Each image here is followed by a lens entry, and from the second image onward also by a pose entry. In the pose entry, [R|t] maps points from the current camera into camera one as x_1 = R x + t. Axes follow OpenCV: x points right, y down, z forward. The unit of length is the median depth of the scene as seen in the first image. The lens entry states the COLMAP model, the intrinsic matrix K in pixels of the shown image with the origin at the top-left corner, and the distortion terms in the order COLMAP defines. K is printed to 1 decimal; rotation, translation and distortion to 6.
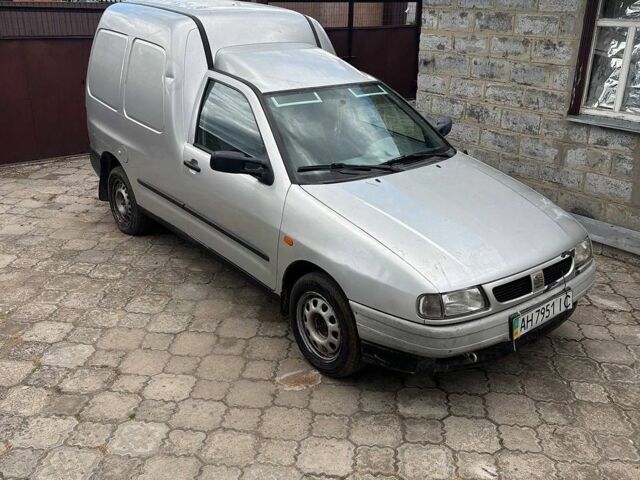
lens RADIAL K [[630.4, 0, 318.6], [0, 630.4, 235.1], [0, 0, 1]] dist [0.048779, 0.000000]
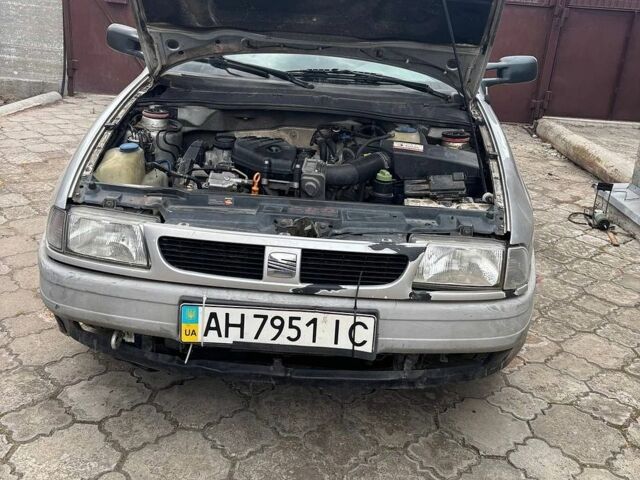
lens RADIAL K [[630.4, 0, 319.9], [0, 630.4, 237.6], [0, 0, 1]] dist [0.048779, 0.000000]
pose [[0.755660, 0.259511, -0.601358, 0.662121], [-0.286902, 0.956533, 0.052266, 0.012399], [0.588783, 0.133035, 0.797268, 0.569835]]
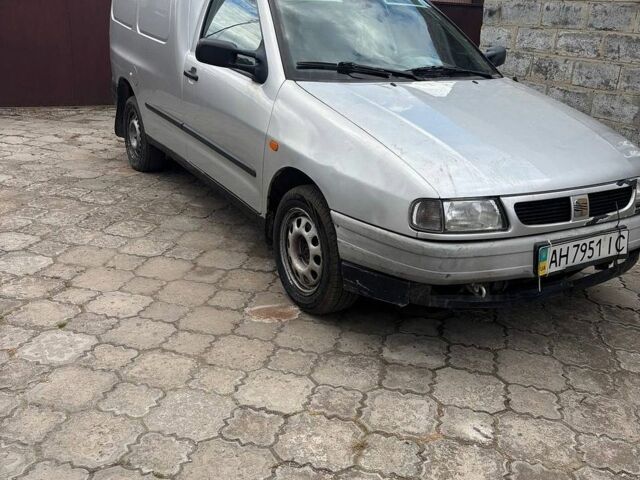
lens RADIAL K [[630.4, 0, 315.9], [0, 630.4, 244.7], [0, 0, 1]] dist [0.048779, 0.000000]
pose [[0.988937, 0.084488, -0.121926, 0.122503], [-0.085996, 0.996270, -0.007150, 0.144962], [0.120867, 0.017556, 0.992513, 0.191481]]
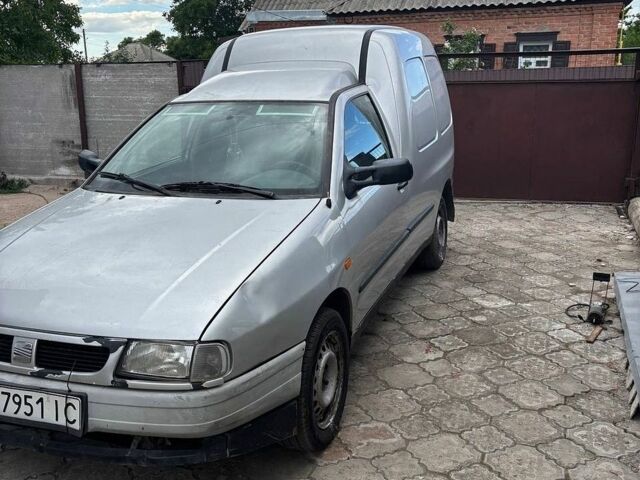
lens RADIAL K [[630.4, 0, 324.6], [0, 630.4, 238.0], [0, 0, 1]] dist [0.048779, 0.000000]
pose [[0.510133, 0.175903, -0.841916, 1.017287], [-0.277116, 0.960279, 0.032722, -0.148141], [0.814231, 0.216616, 0.538615, 0.840519]]
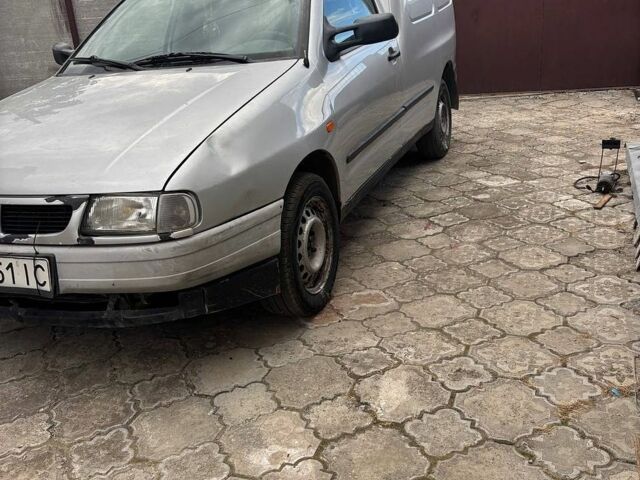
lens RADIAL K [[630.4, 0, 323.6], [0, 630.4, 237.7], [0, 0, 1]] dist [0.048779, 0.000000]
pose [[0.492413, 0.230399, -0.839313, 1.025733], [-0.214364, 0.966725, 0.139610, -0.070595], [0.843551, 0.111172, 0.525417, 0.916758]]
